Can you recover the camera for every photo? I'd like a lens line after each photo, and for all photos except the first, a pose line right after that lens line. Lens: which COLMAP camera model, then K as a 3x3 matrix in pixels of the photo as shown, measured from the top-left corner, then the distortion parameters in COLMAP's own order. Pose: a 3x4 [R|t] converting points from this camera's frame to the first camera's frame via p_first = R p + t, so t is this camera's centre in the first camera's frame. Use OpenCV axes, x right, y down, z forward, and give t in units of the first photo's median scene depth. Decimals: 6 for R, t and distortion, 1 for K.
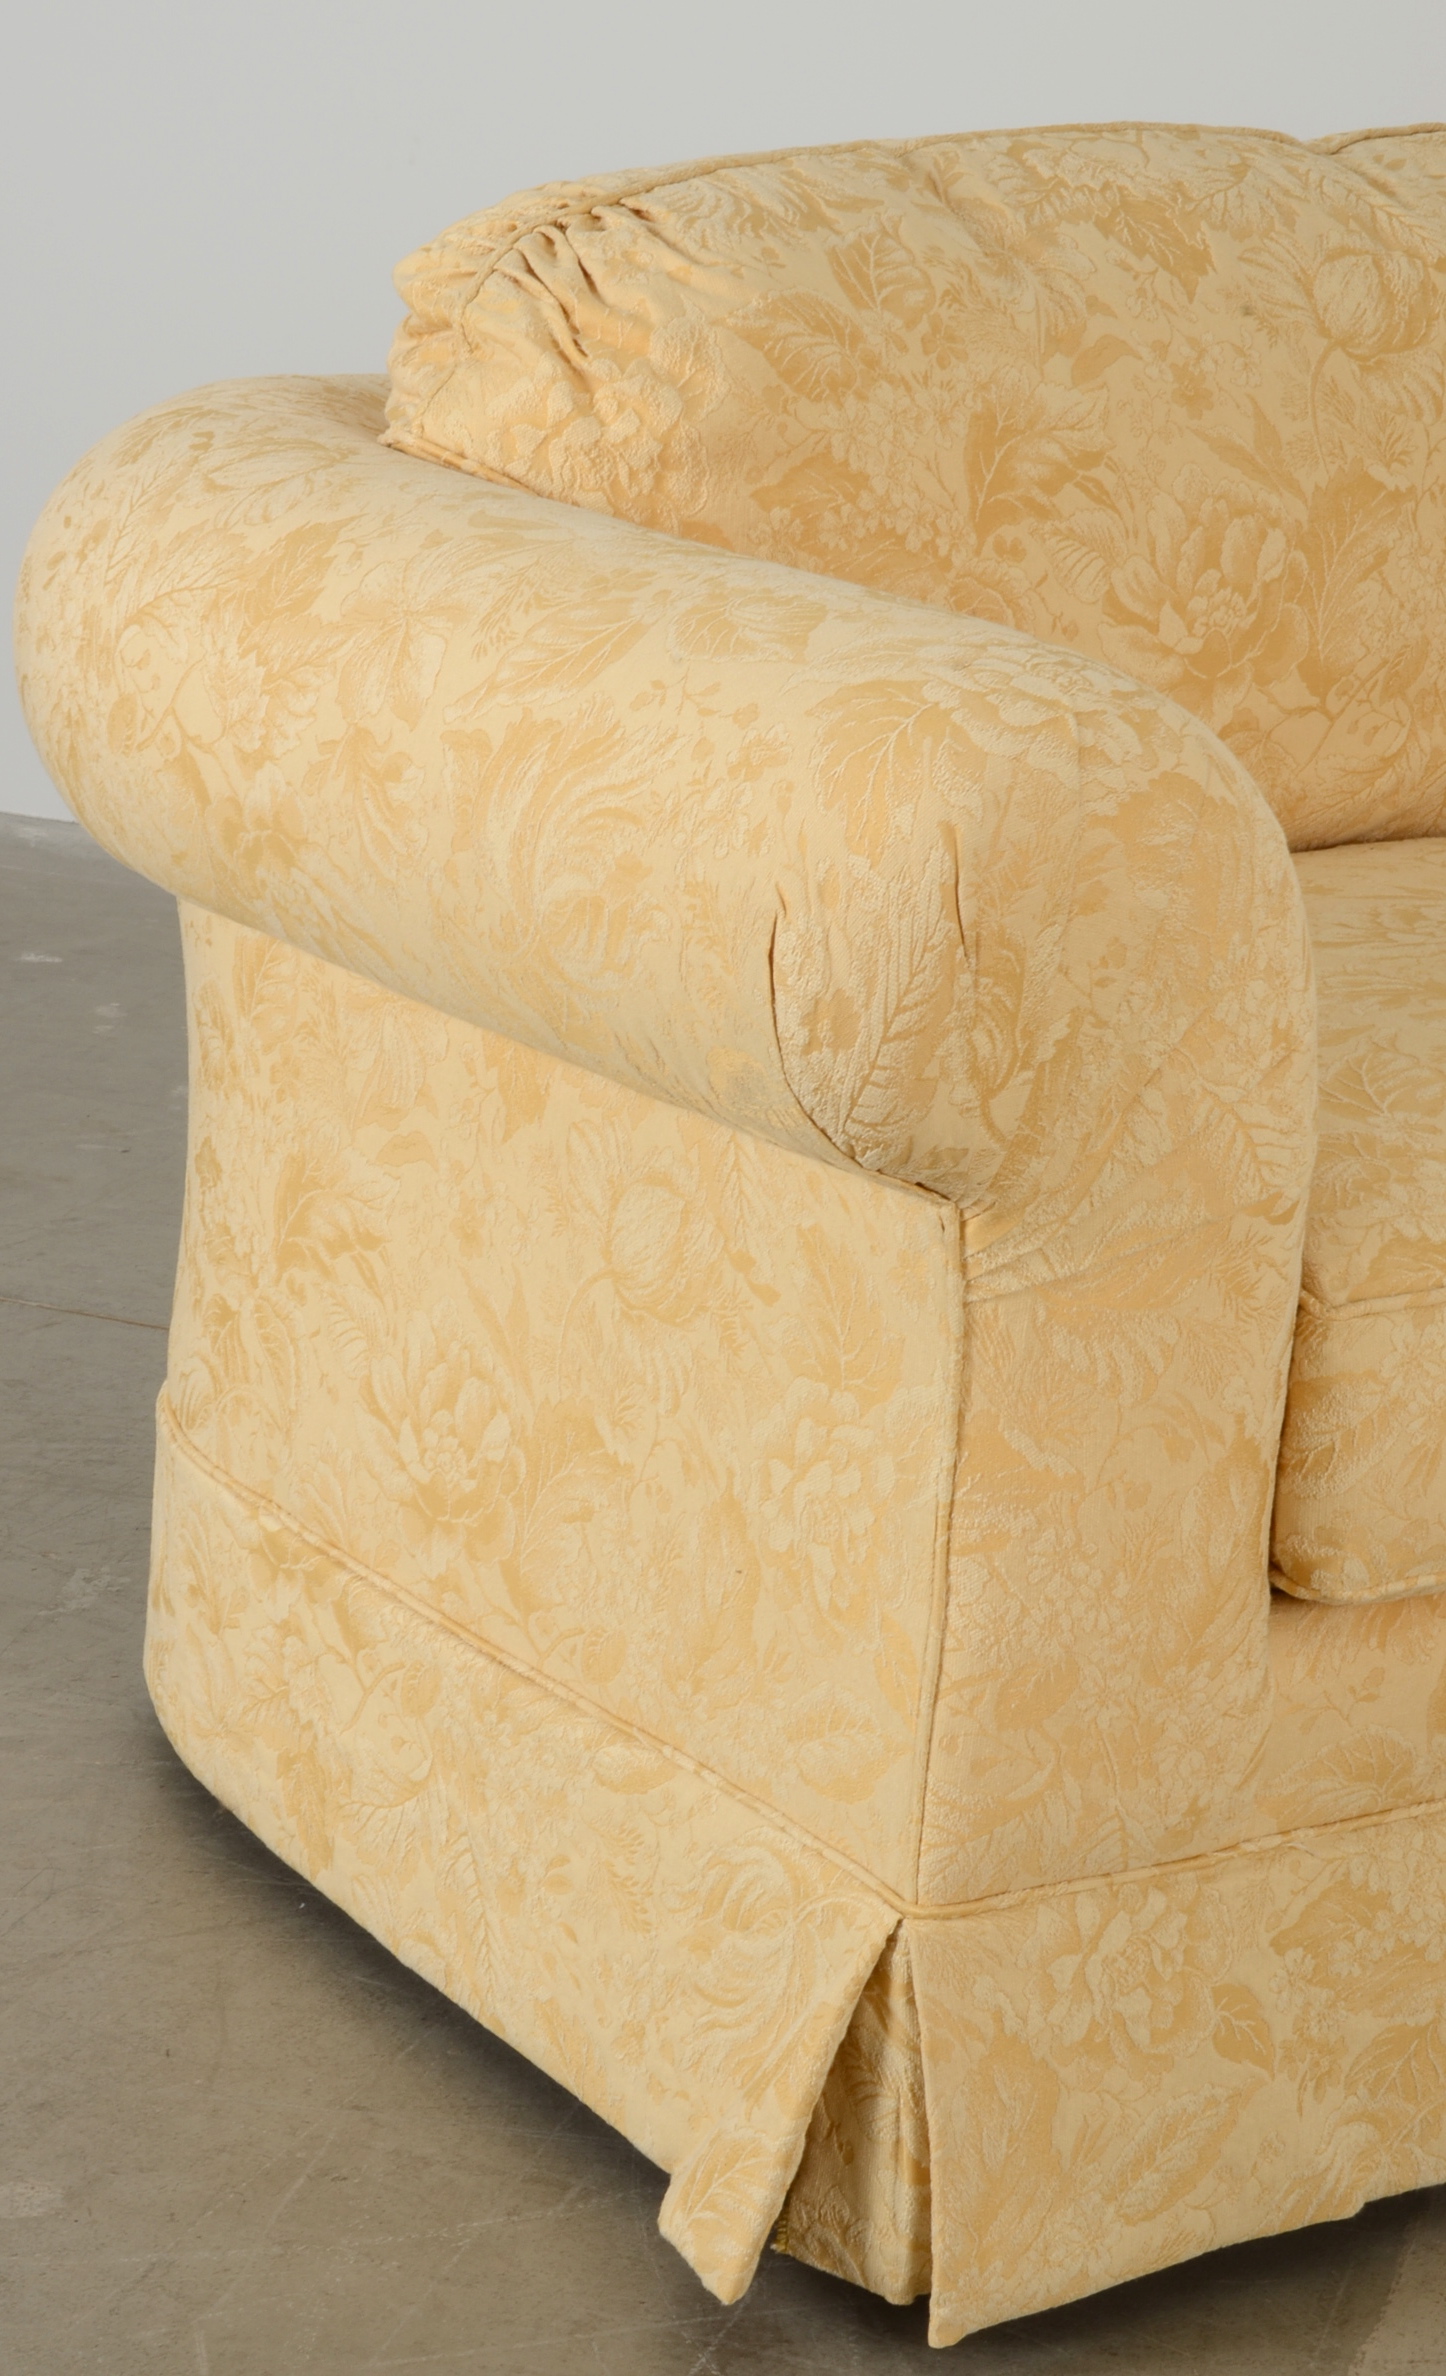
lens RADIAL K [[4835.4, 0, 629.8], [0, 4835.4, 1272.3], [0, 0, 1]] dist [0.367338, 0.000000]
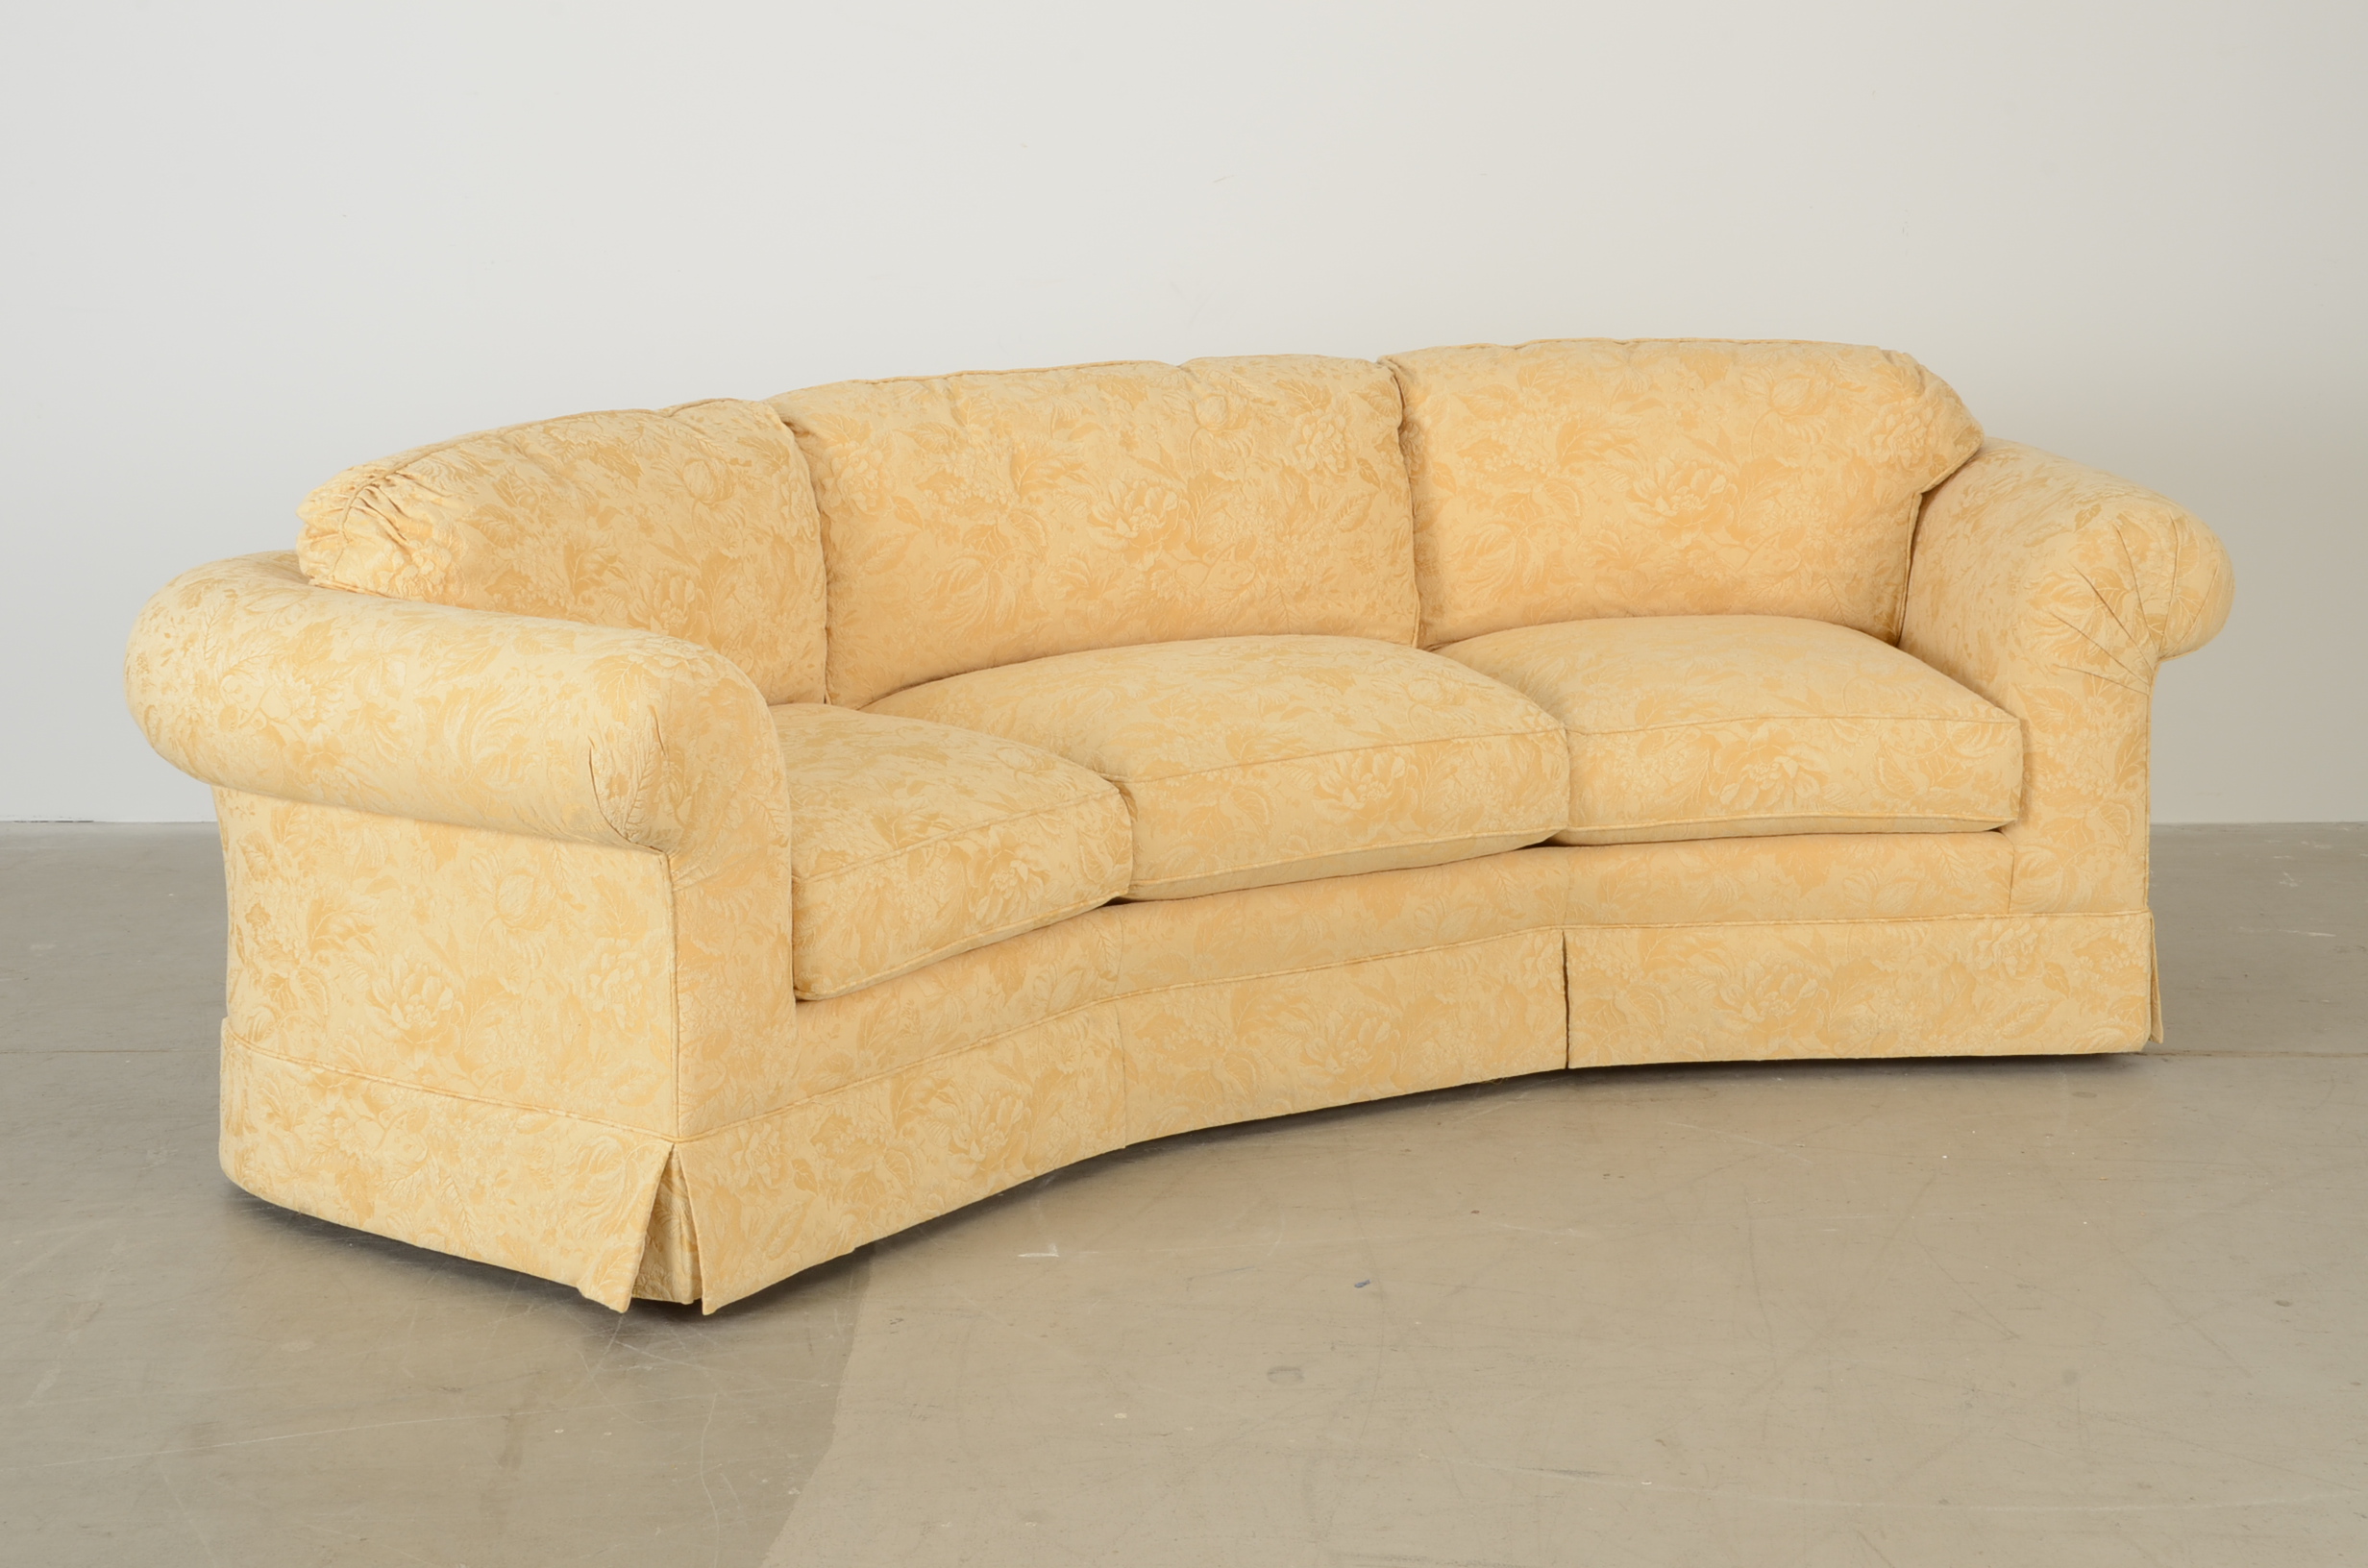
lens RADIAL K [[3887.5, 0, 1173.1], [0, 3887.5, 751.8], [0, 0, 1]] dist [0.237880, 0.000000]
pose [[0.936237, -0.125358, 0.328246, -0.312595], [0.155899, 0.985407, -0.068333, 0.102986], [-0.314889, 0.115149, 0.942118, -0.919050]]
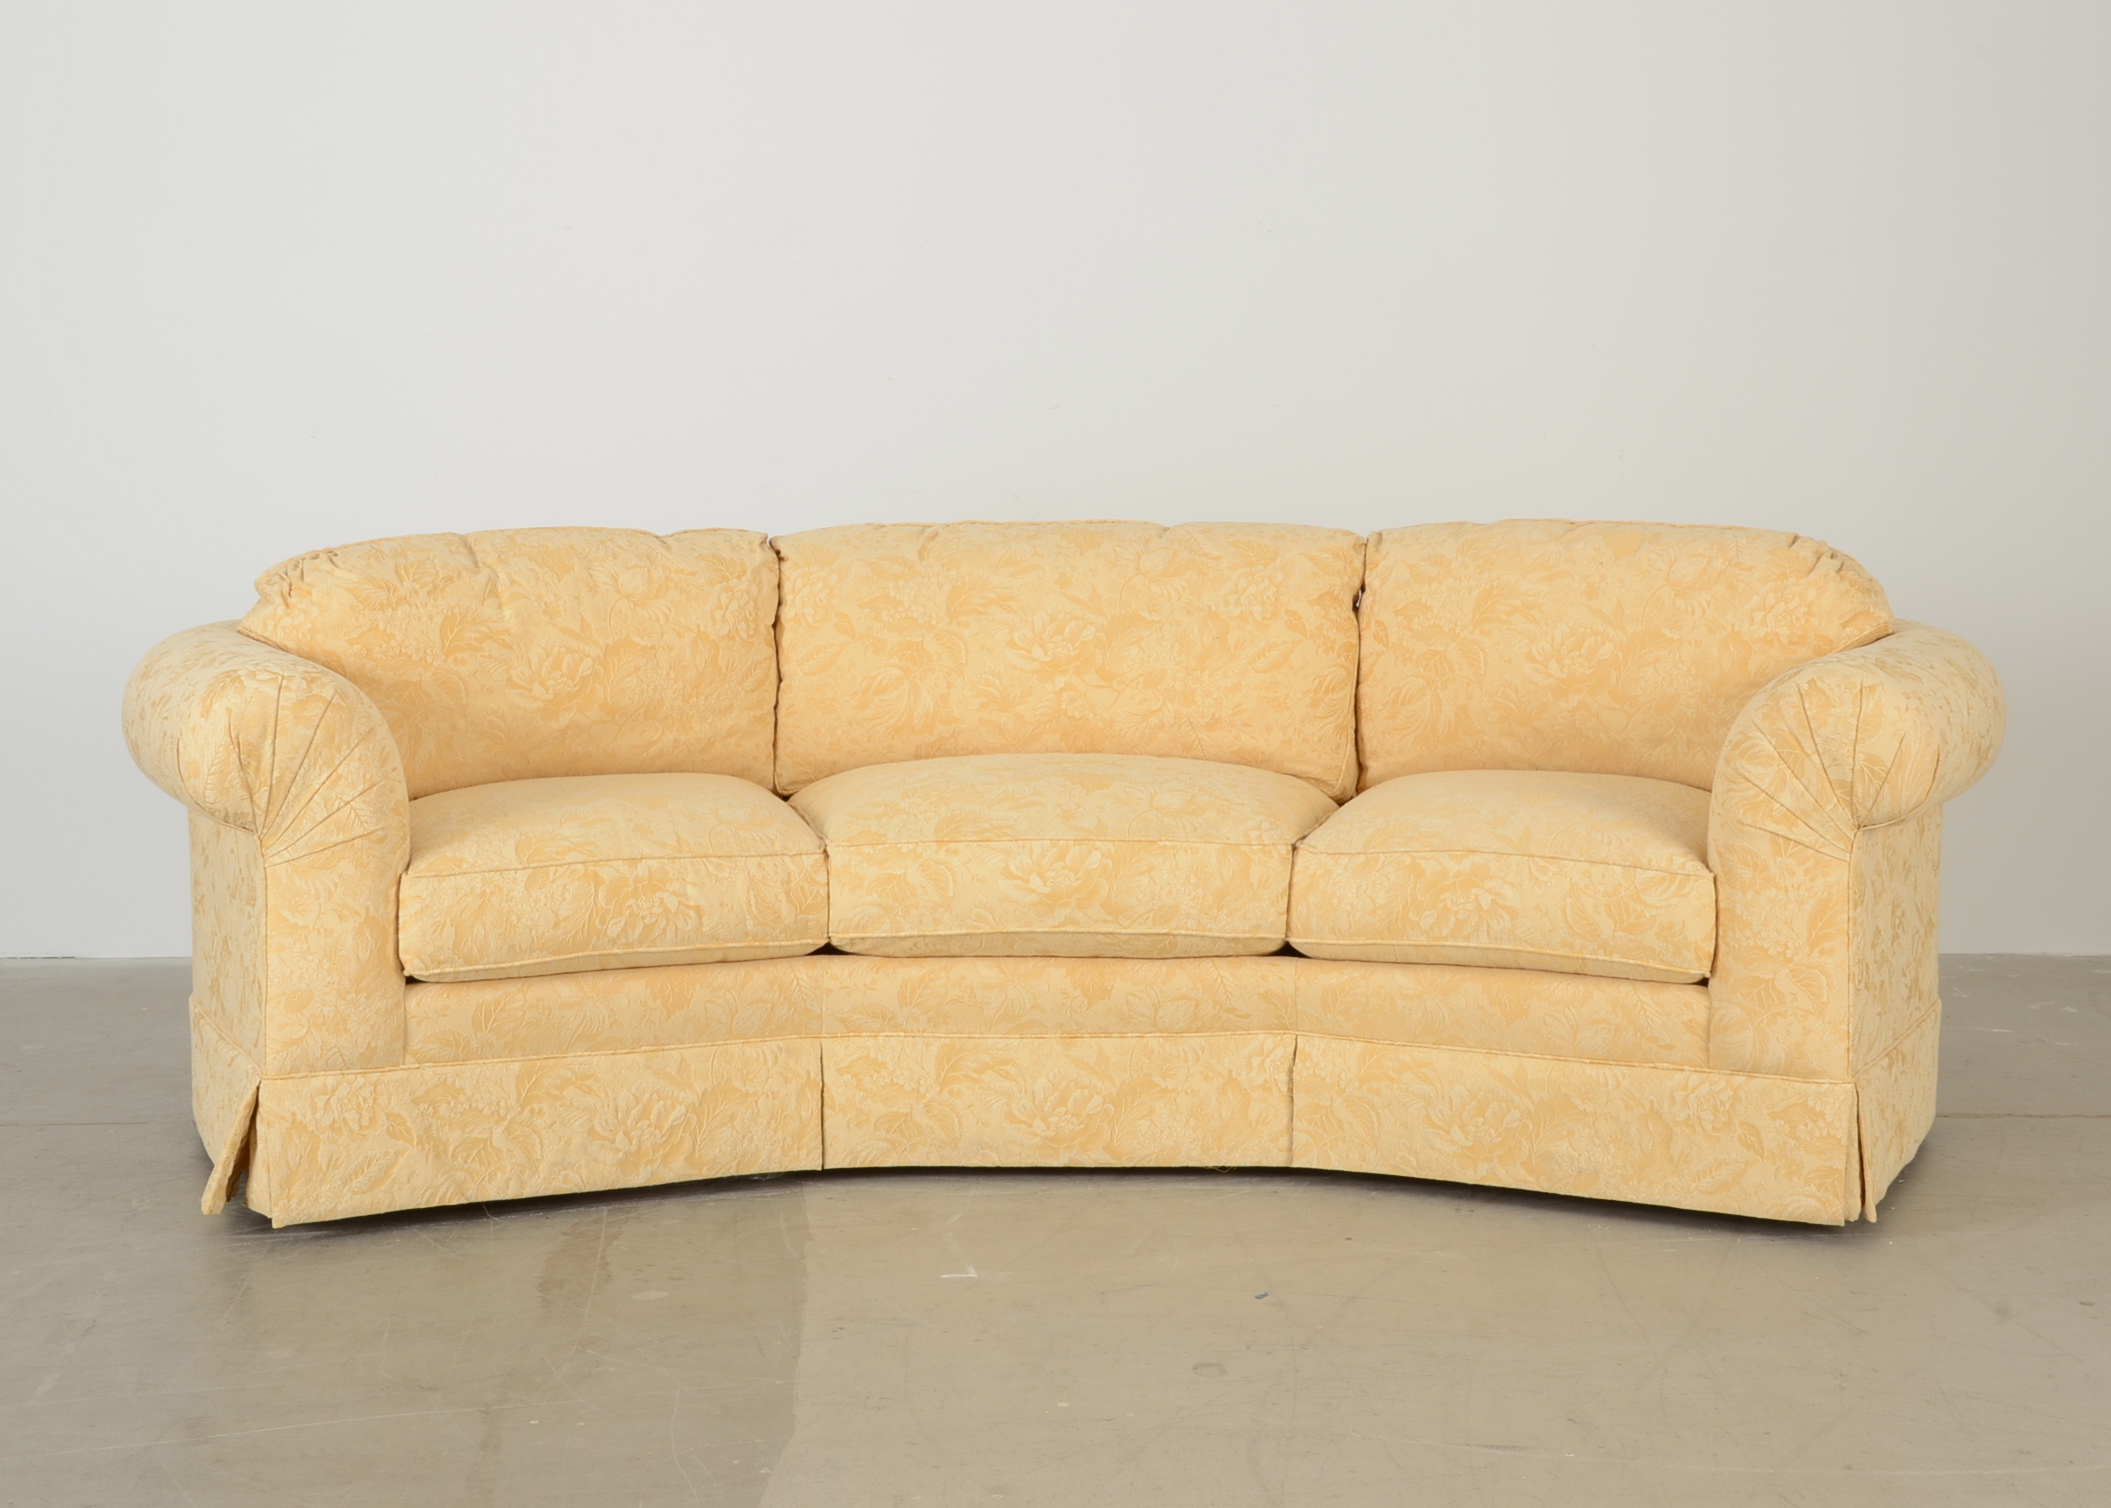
lens RADIAL K [[3138.9, 0, 1069.9], [0, 3138.9, 673.2], [0, 0, 1]] dist [0.091069, 0.000000]
pose [[0.986225, -0.035760, -0.161497, 0.816206], [0.000089, 0.976466, -0.215671, 0.287753], [0.165409, 0.212685, 0.963019, -0.803240]]
